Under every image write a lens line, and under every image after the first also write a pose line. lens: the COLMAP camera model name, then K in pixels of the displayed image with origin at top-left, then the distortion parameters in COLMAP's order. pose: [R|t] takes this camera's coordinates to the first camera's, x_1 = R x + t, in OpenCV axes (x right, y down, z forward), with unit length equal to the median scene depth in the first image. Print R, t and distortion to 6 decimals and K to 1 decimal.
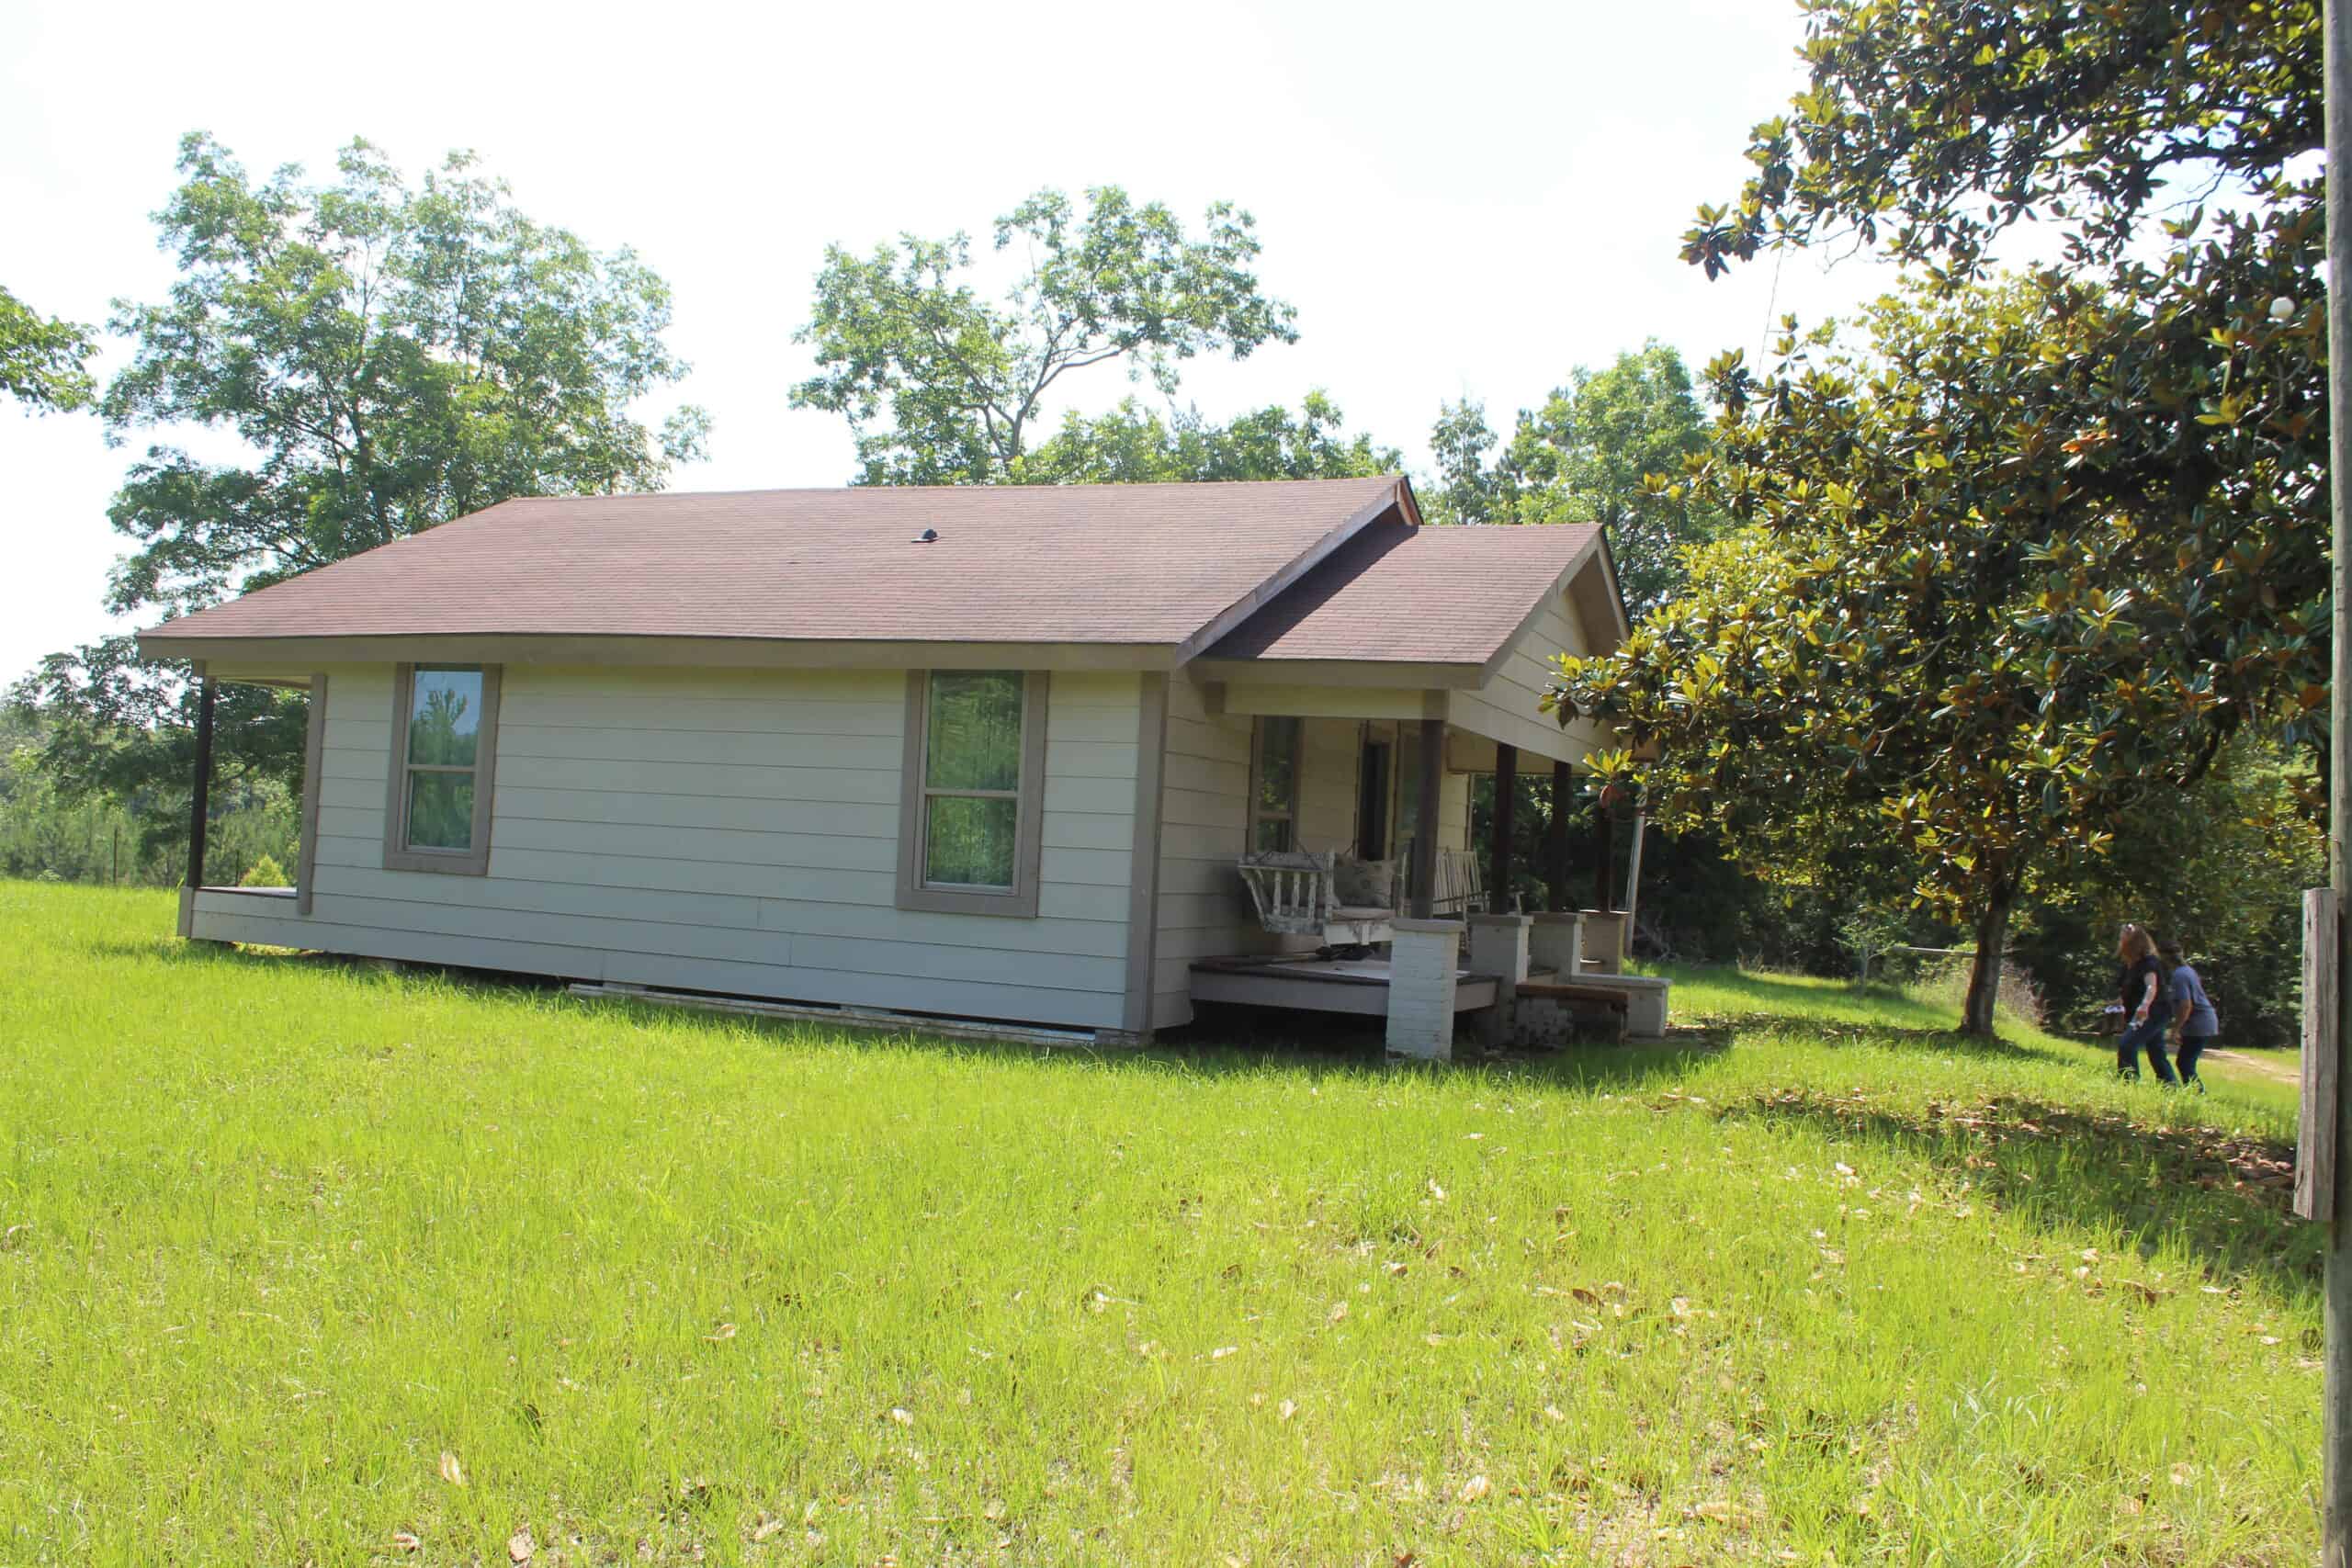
lens RADIAL K [[1436.0, 0, 1176.0], [0, 1436.0, 784.0], [0, 0, 1]] dist [-0.093753, 0.041101]
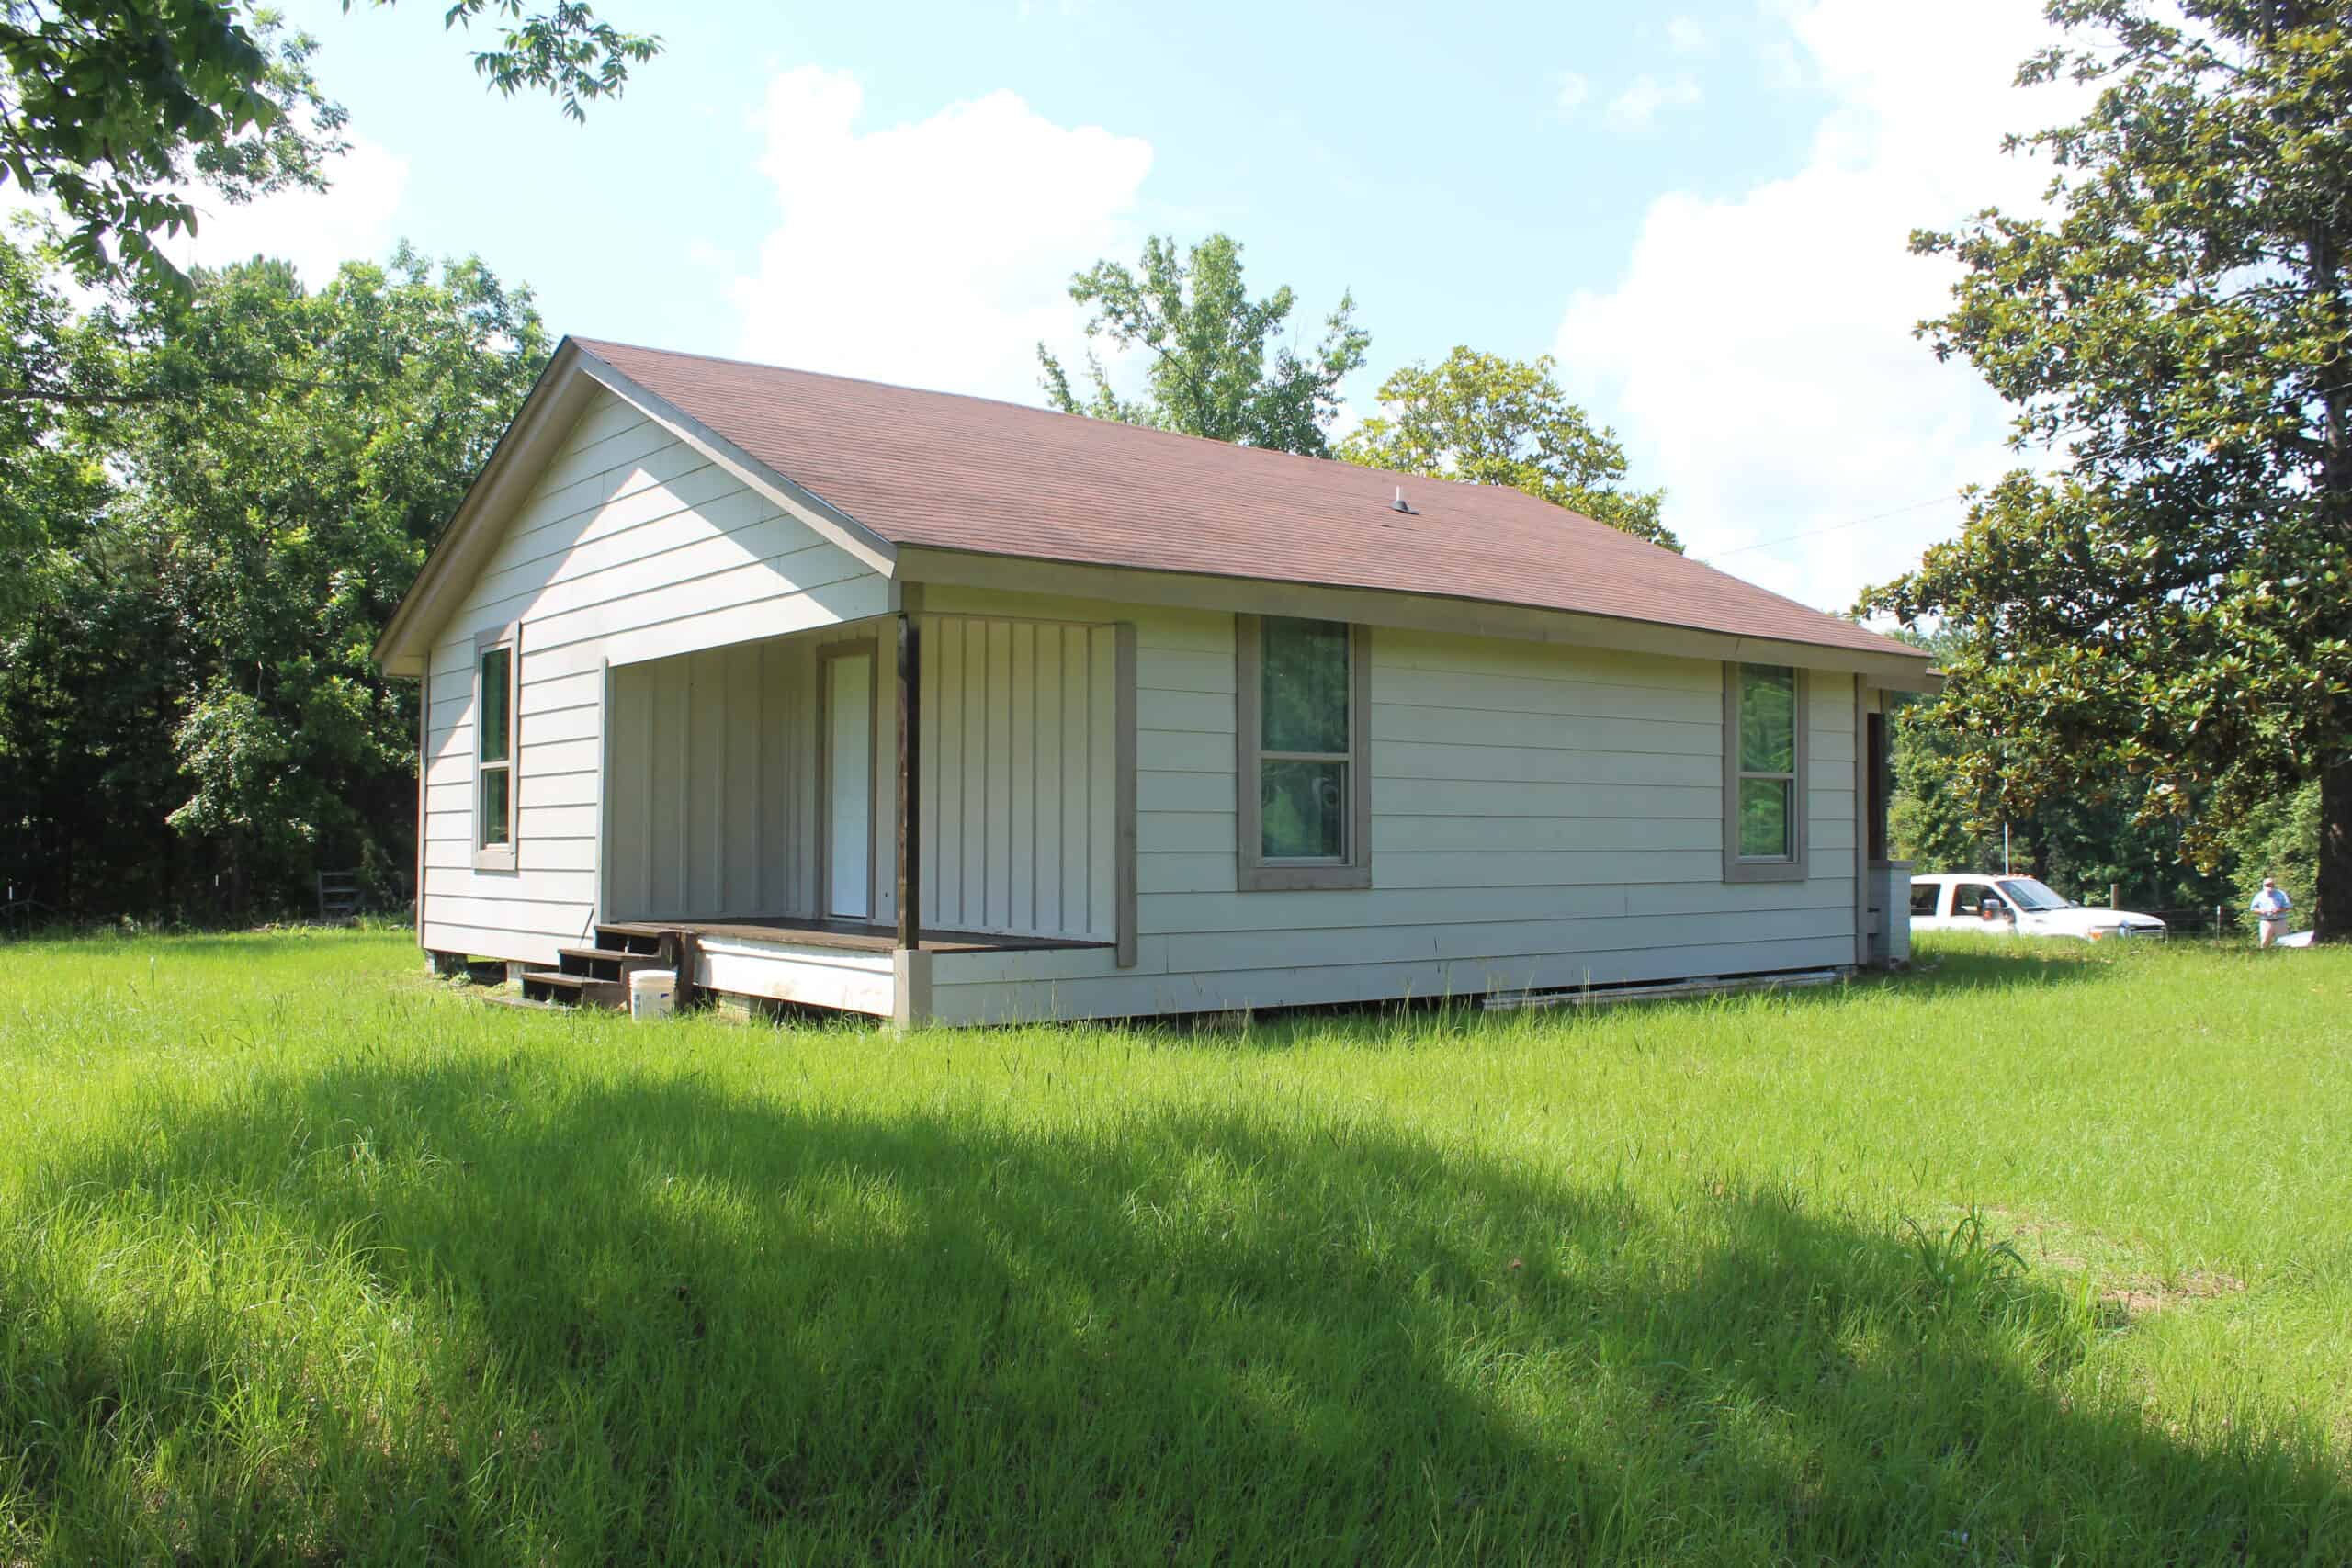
lens RADIAL K [[1976.9, 0, 1176.0], [0, 1976.9, 784.0], [0, 0, 1]] dist [-0.149566, 0.156448]
pose [[0.566663, -0.033886, 0.823253, -1.540672], [-0.023382, 0.998090, 0.057177, -0.059136], [-0.823618, -0.051649, 0.564788, 0.469110]]
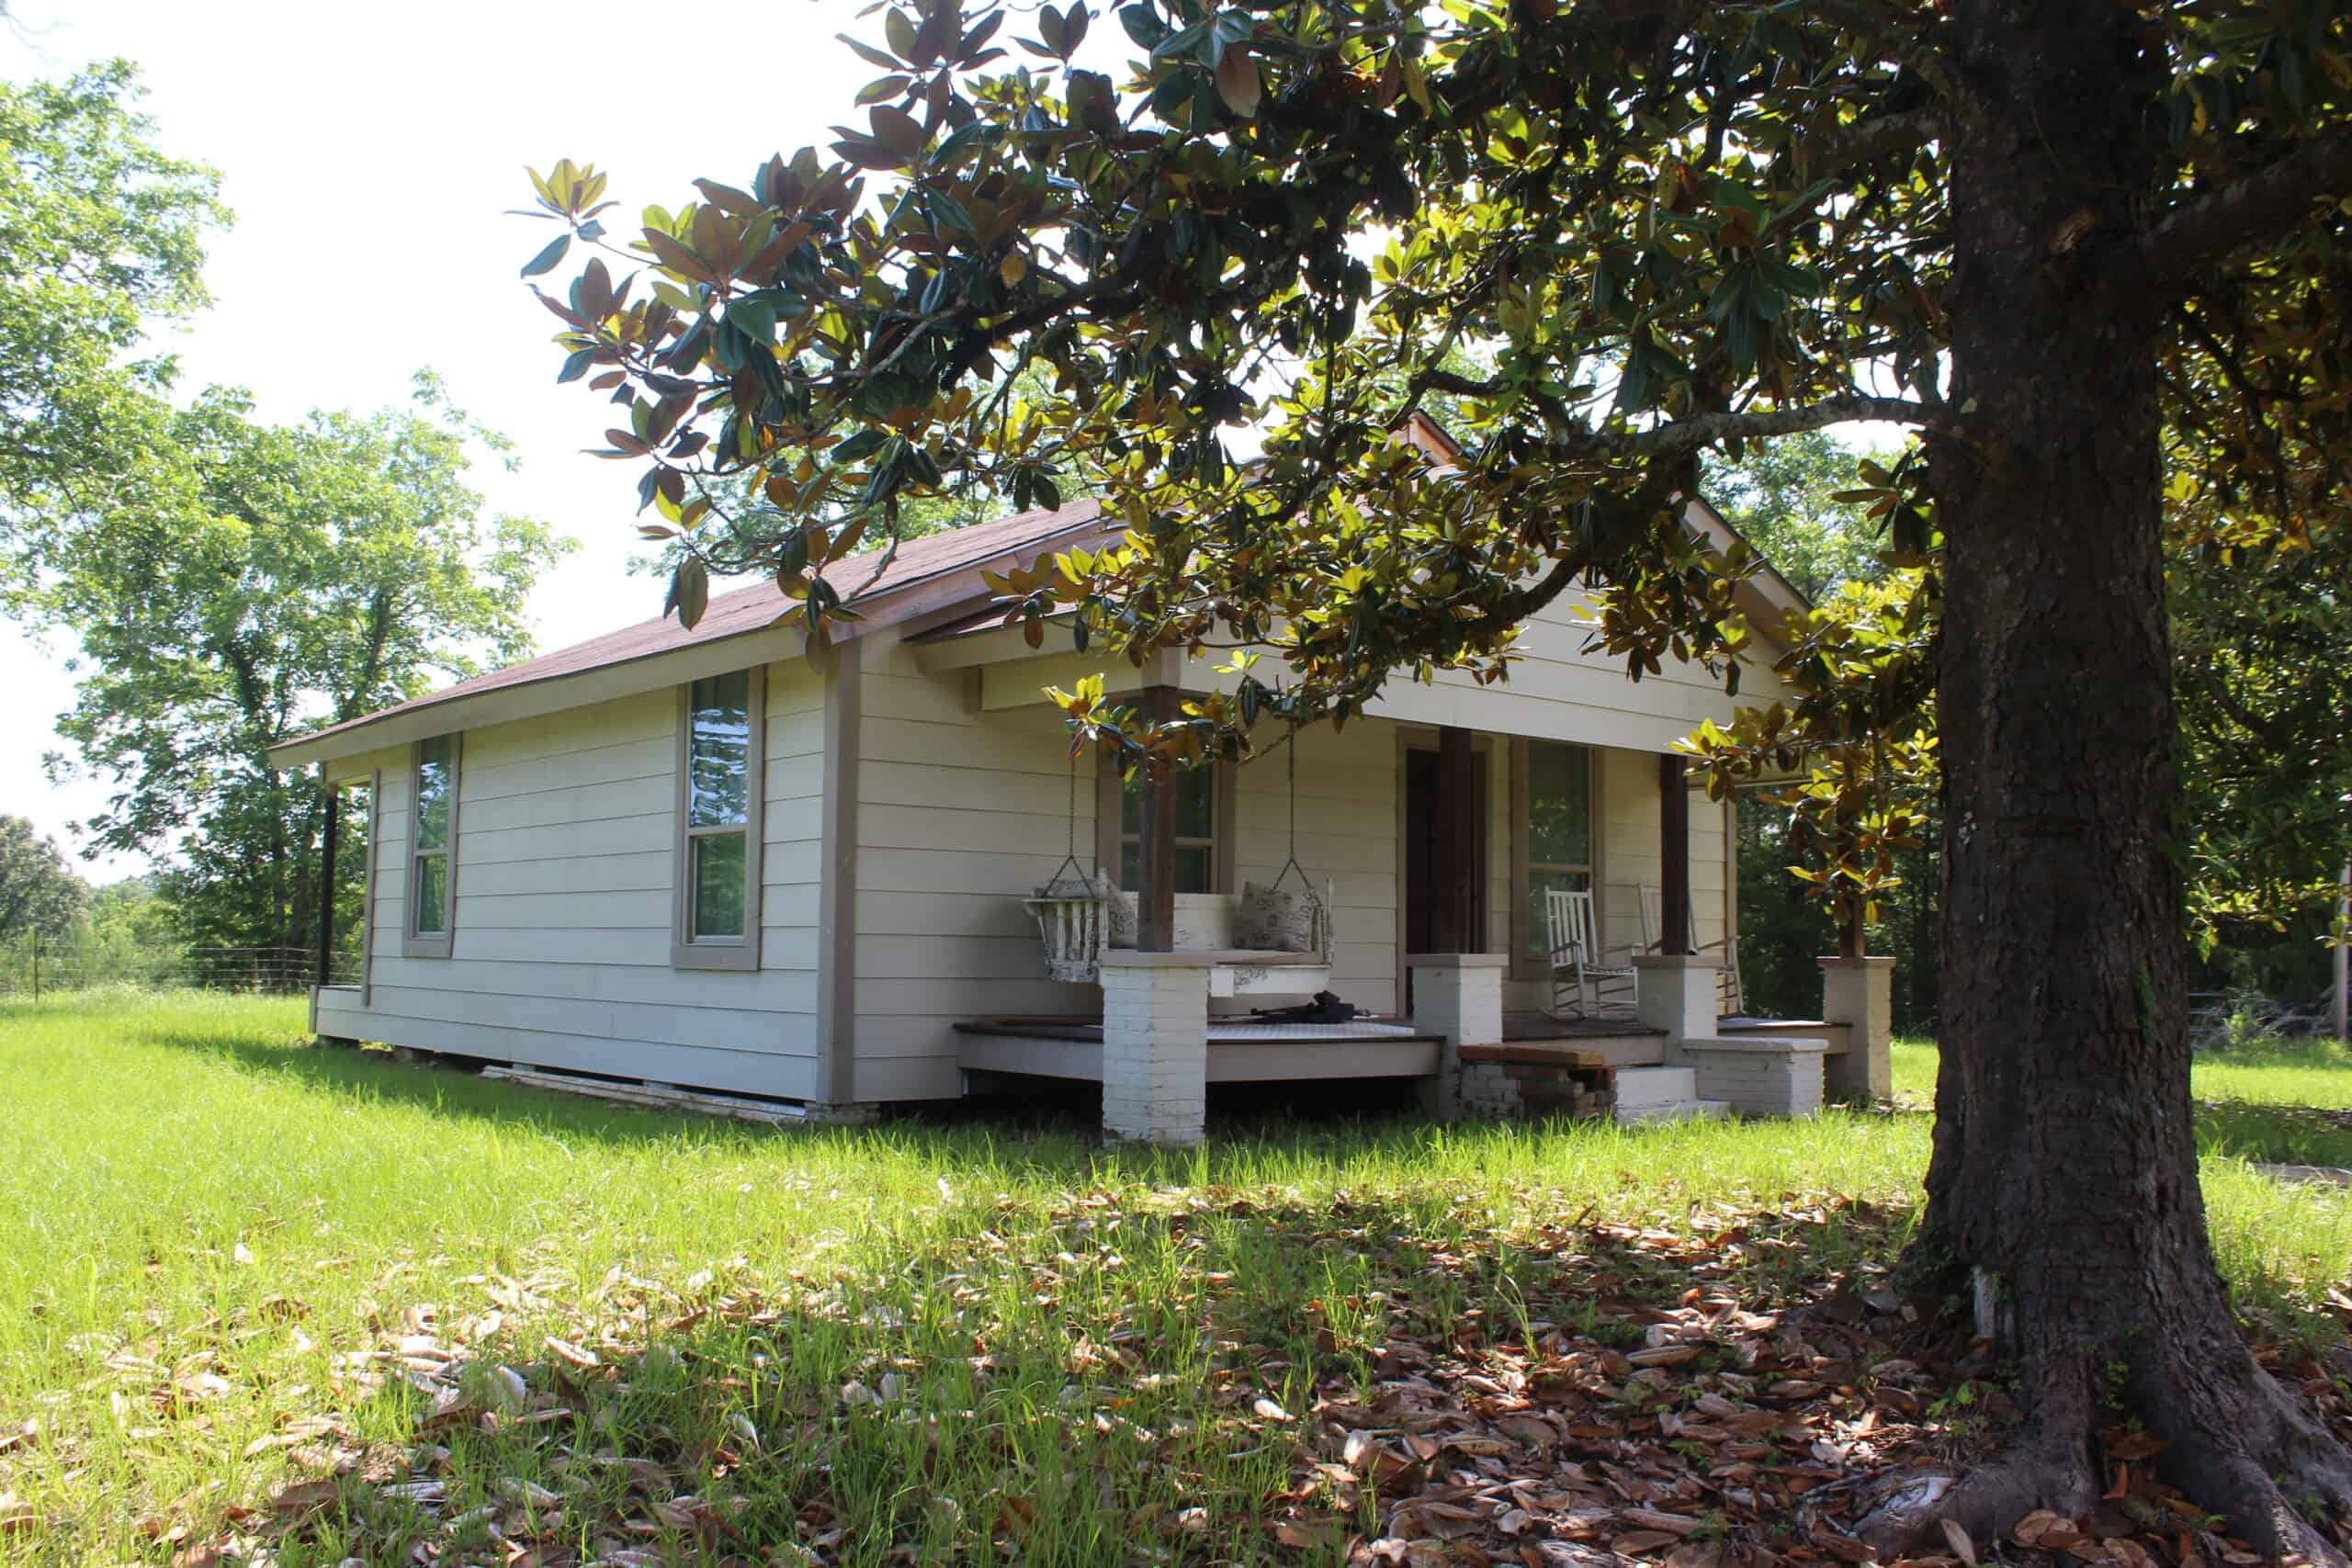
lens RADIAL K [[1976.9, 0, 1176.0], [0, 1976.9, 784.0], [0, 0, 1]] dist [-0.149566, 0.156448]
pose [[0.856239, -0.092227, -0.508281, 0.644983], [0.075685, 0.995713, -0.053173, 0.056178], [0.511006, 0.007059, 0.859548, 0.108808]]
